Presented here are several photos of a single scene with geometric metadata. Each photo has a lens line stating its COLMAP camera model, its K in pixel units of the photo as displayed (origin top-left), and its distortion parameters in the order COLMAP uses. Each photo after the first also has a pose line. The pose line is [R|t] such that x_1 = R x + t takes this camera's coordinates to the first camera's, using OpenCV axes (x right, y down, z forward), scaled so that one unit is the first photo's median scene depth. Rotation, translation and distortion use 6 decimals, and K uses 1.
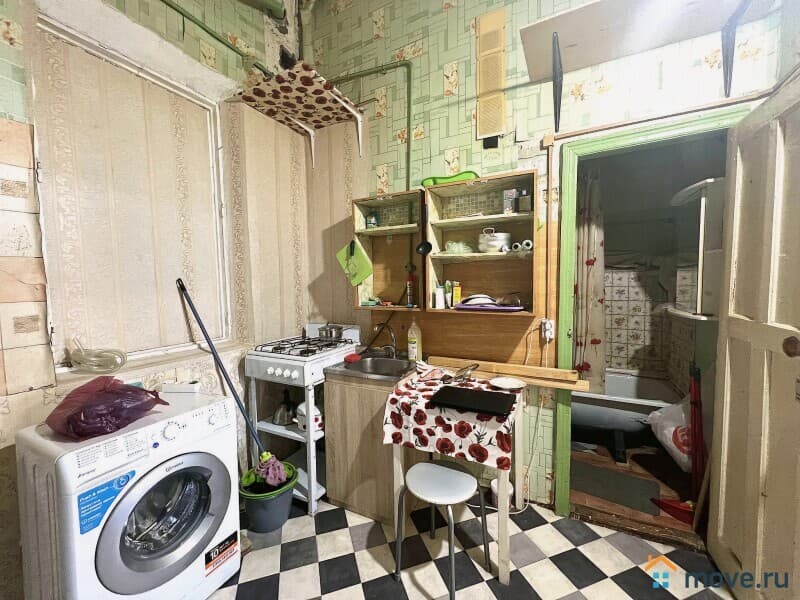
lens RADIAL K [[319.8, 0, 400.2], [0, 319.8, 297.7], [0, 0, 1]] dist [-0.001636, -0.000324]
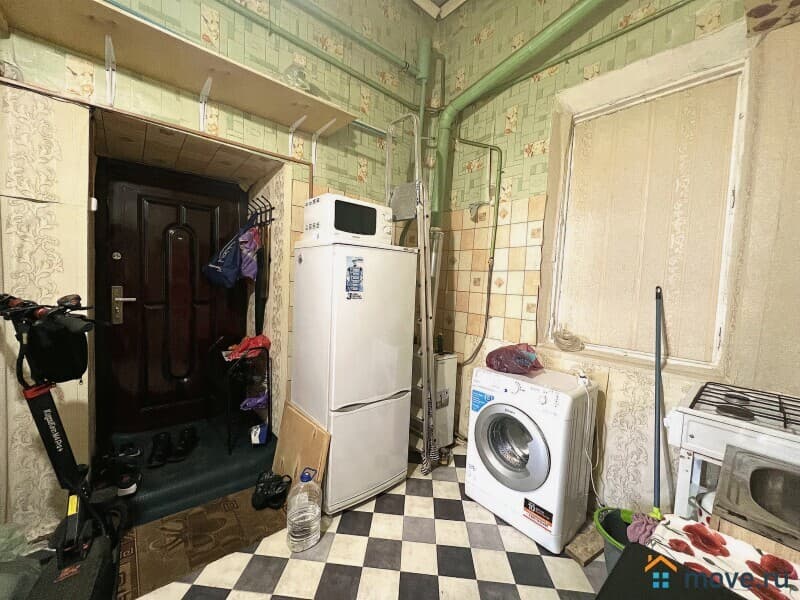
lens RADIAL K [[319.8, 0, 399.1], [0, 319.8, 298.0], [0, 0, 1]] dist [-0.001636, -0.000324]
pose [[-0.377175, 0.044347, -0.925079, 0.514862], [-0.085589, 0.992909, 0.082495, -0.038347], [0.922179, 0.110291, -0.370705, 0.651544]]
